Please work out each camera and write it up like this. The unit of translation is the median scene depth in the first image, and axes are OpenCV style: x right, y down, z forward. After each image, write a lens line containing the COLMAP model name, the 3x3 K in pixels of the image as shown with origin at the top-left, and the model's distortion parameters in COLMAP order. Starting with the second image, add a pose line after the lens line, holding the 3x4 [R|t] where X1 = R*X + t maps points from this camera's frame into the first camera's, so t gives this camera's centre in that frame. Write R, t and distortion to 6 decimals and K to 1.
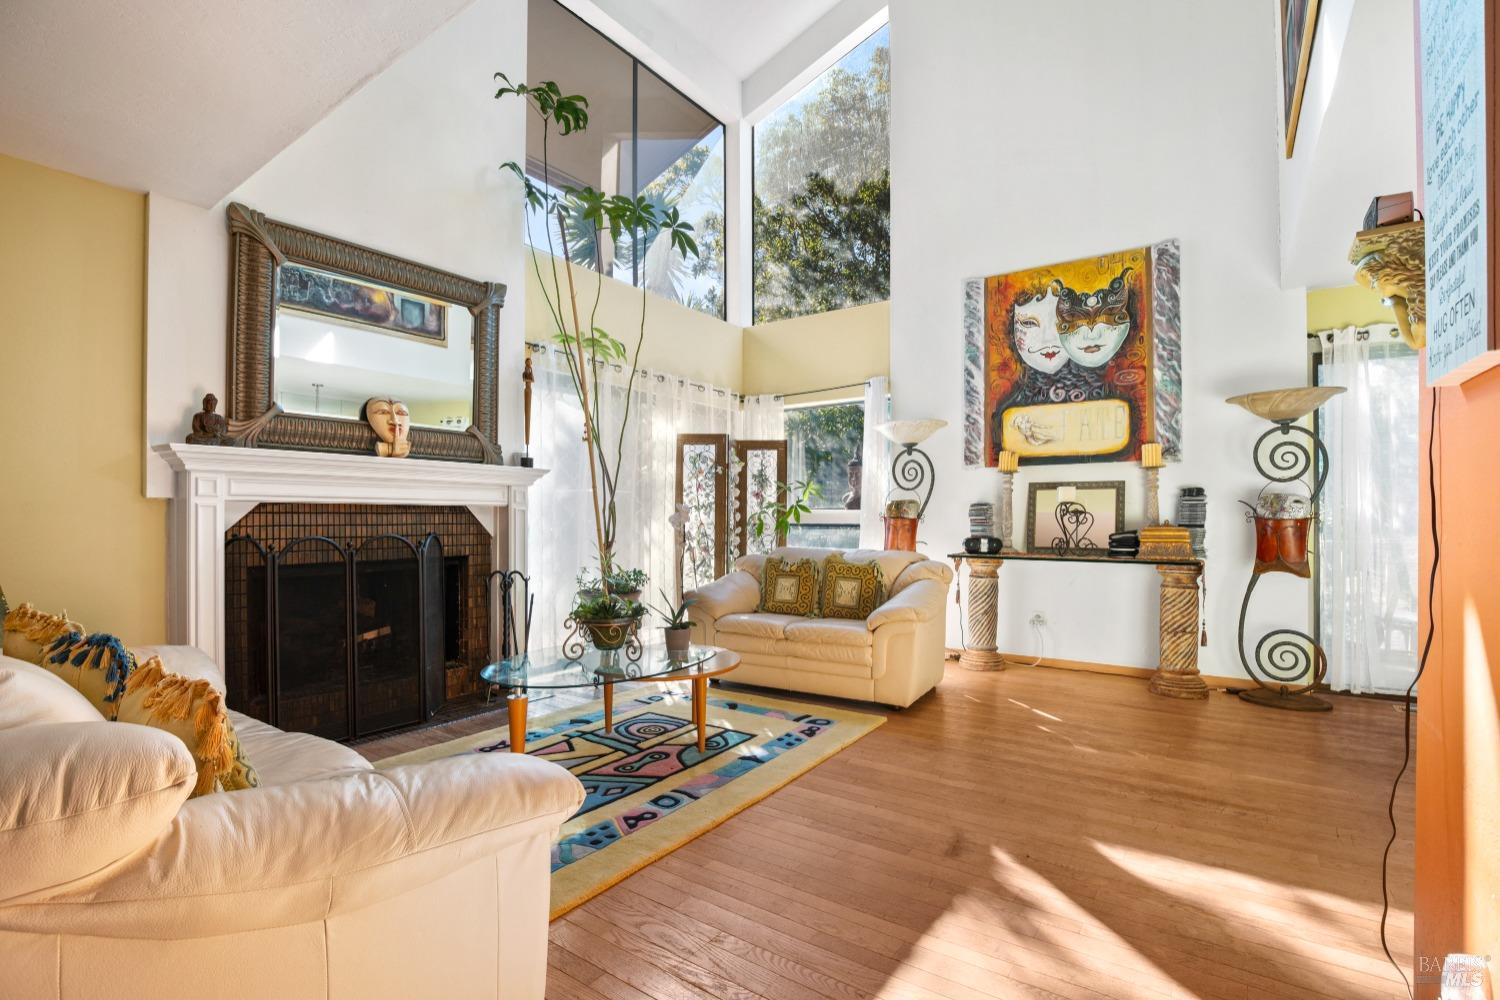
lens RADIAL K [[690.8, 0, 750.0], [0, 690.8, 500.0], [0, 0, 1]] dist [-0.000743, -0.000097]
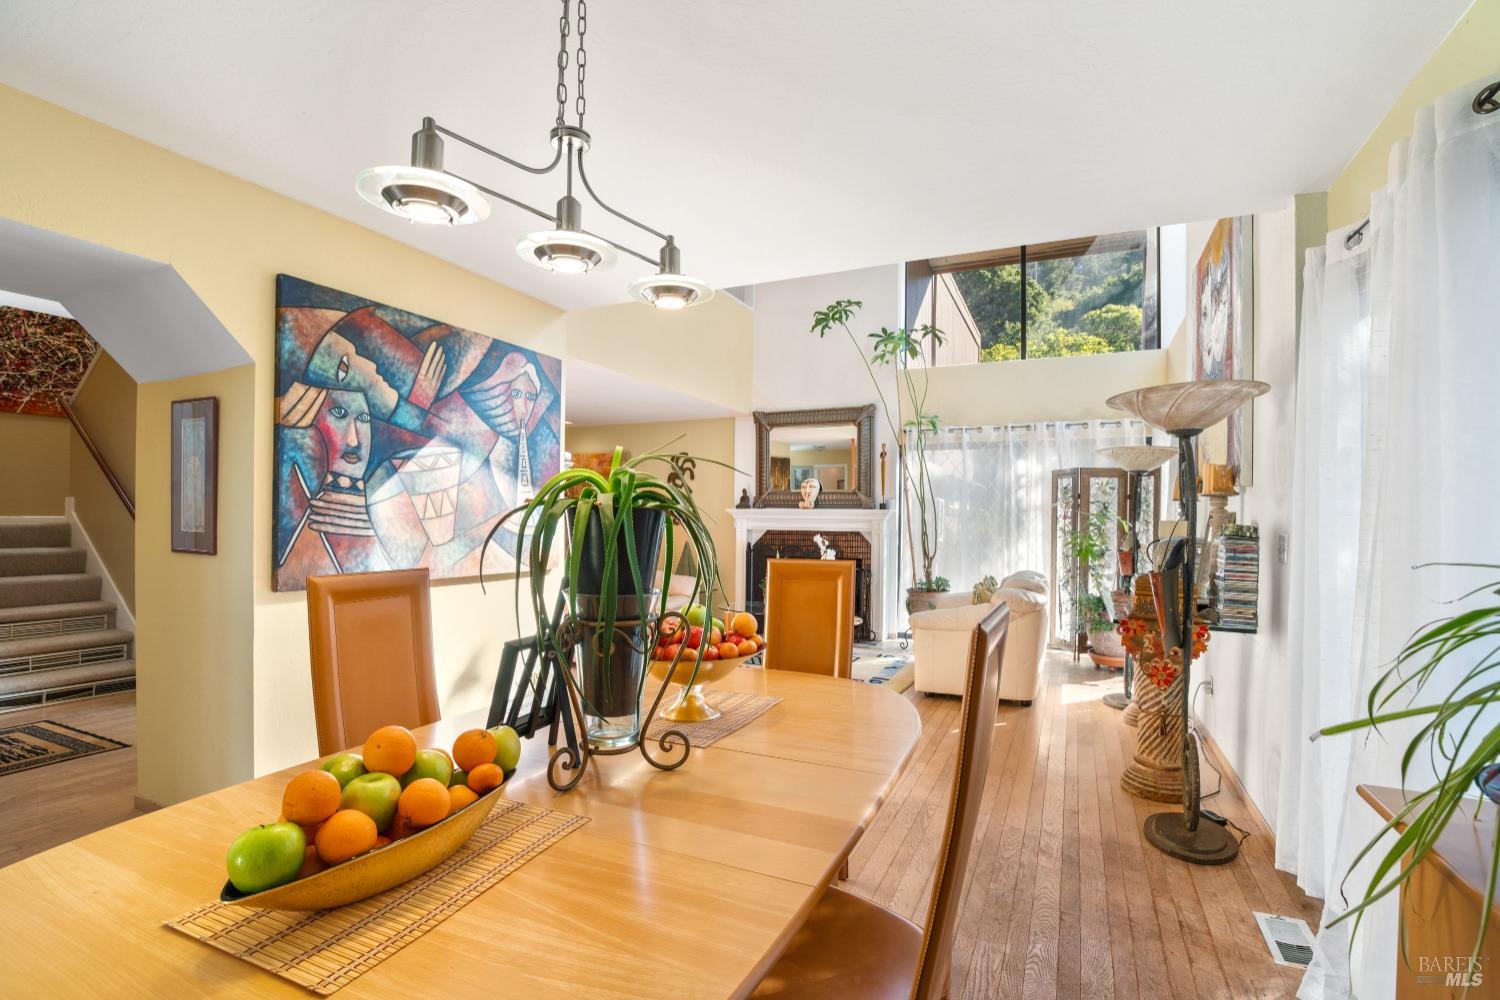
lens RADIAL K [[690.8, 0, 750.0], [0, 690.8, 500.0], [0, 0, 1]] dist [-0.000743, -0.000097]
pose [[0.181738, -0.034355, -0.982747, 1.390583], [0.006176, 0.999410, -0.033795, -0.016823], [0.983328, 0.000072, 0.181843, 0.423697]]
